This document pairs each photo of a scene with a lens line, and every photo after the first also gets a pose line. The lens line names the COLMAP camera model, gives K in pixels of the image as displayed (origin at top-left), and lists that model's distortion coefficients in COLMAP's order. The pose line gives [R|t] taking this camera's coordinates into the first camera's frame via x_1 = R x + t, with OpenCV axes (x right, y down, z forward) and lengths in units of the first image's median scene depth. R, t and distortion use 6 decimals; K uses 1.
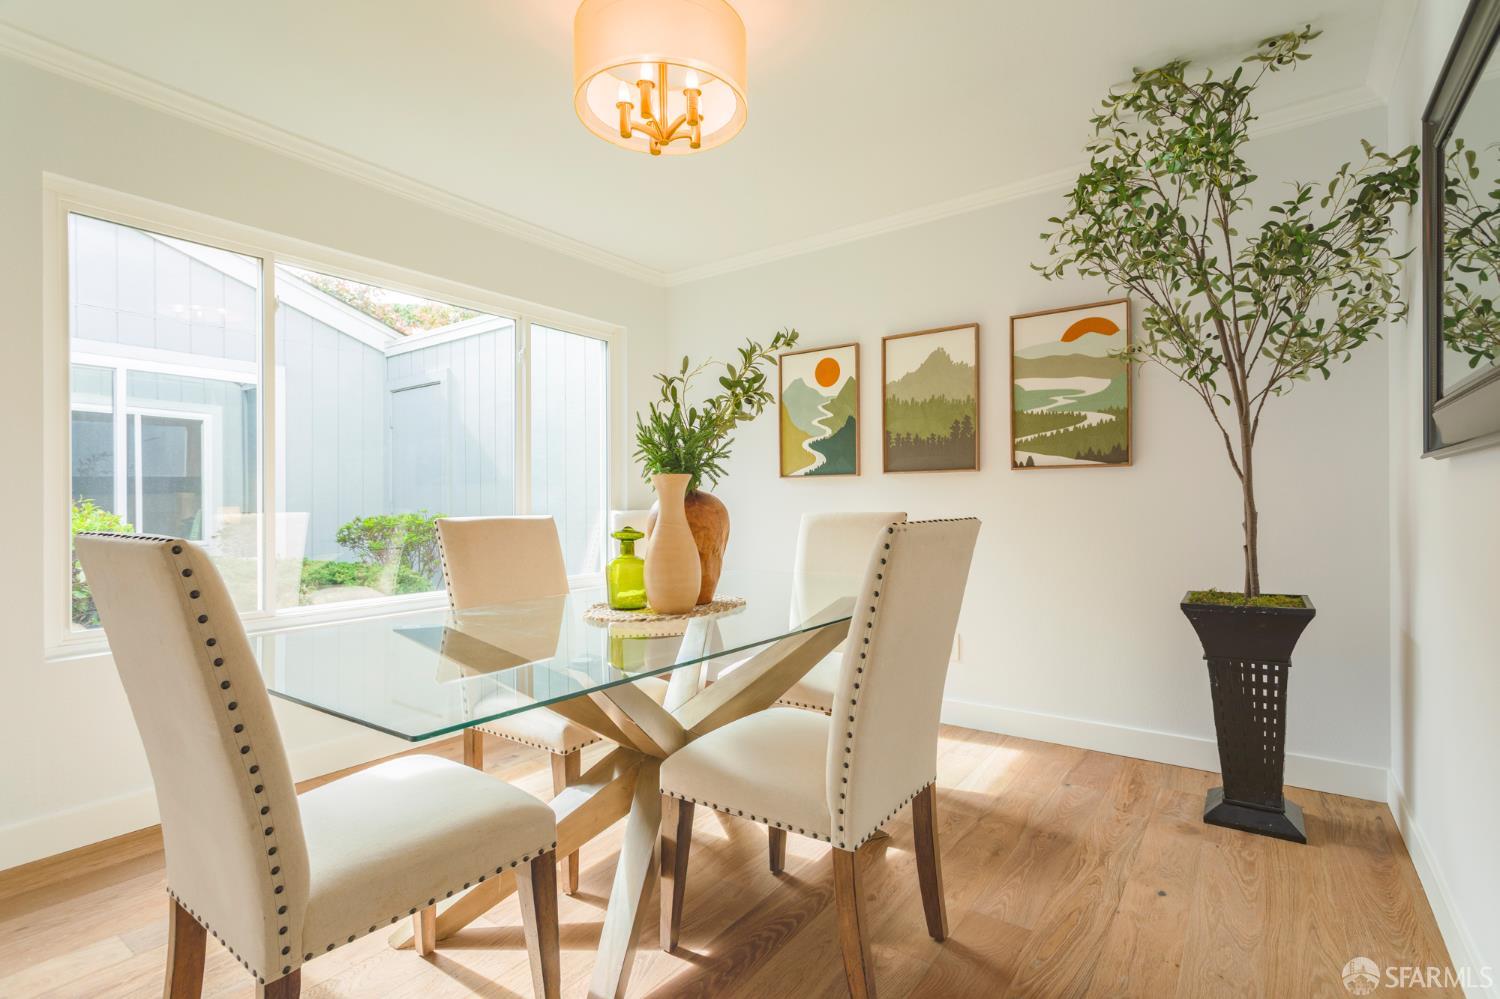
lens RADIAL K [[715.3, 0, 750.9], [0, 715.3, 502.8], [0, 0, 1]] dist [0.006366, 0.000320]
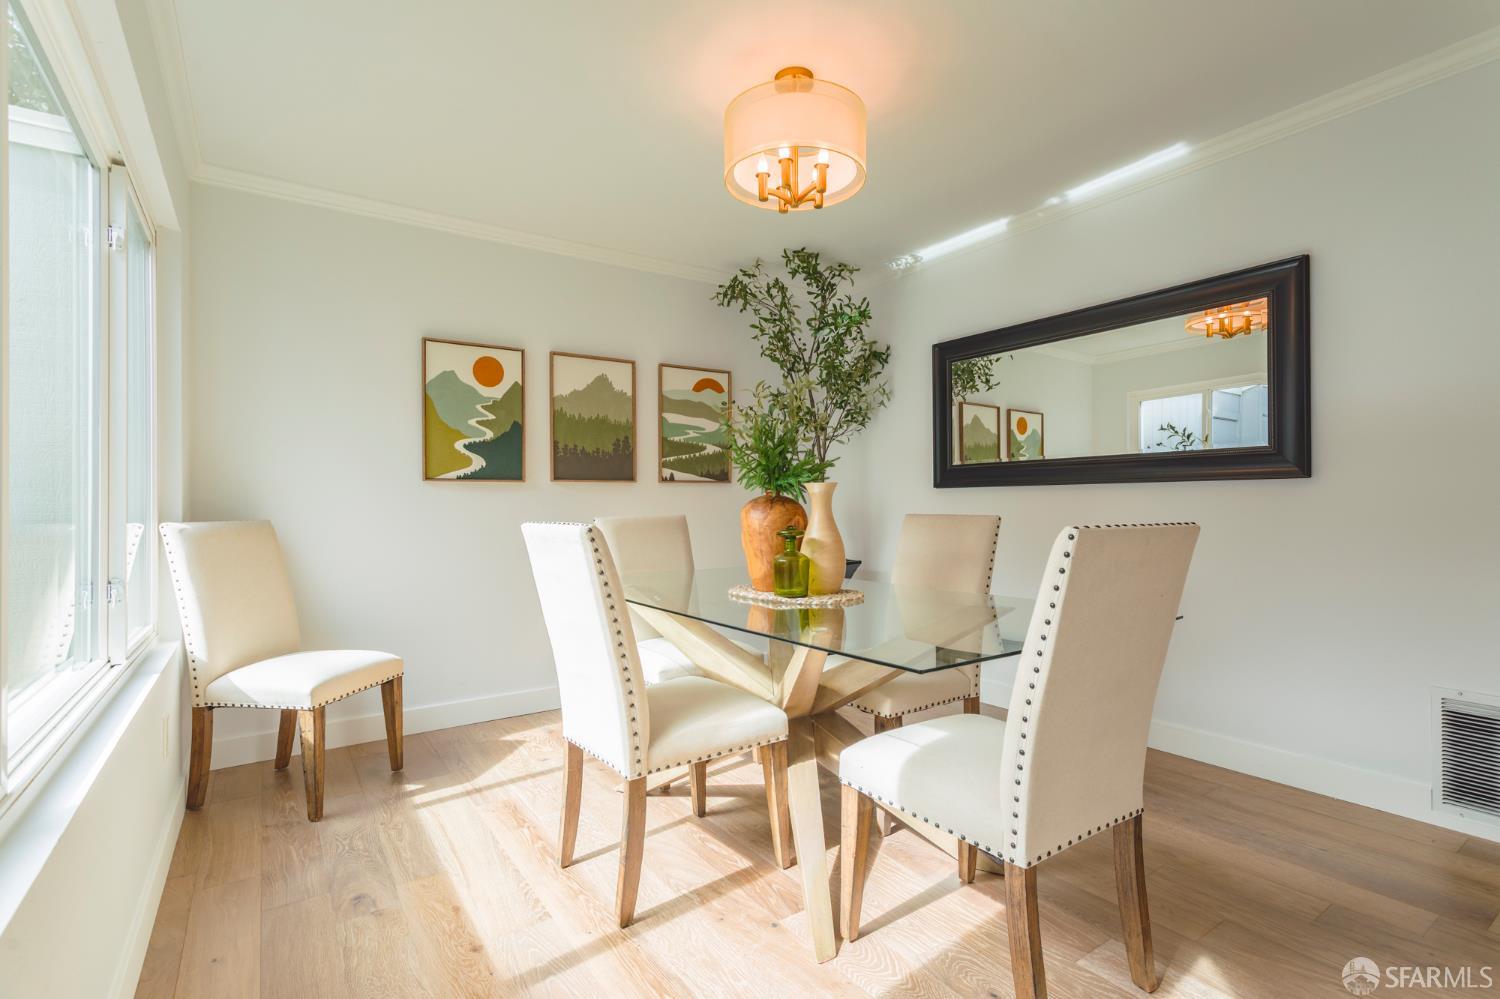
lens RADIAL K [[715.3, 0, 748.8], [0, 715.3, 500.5], [0, 0, 1]] dist [0.006366, 0.000320]
pose [[0.342781, 0.005019, 0.939402, -0.743515], [0.000912, 0.999983, -0.005676, -0.006158], [-0.939415, 0.002802, 0.342770, 0.390184]]
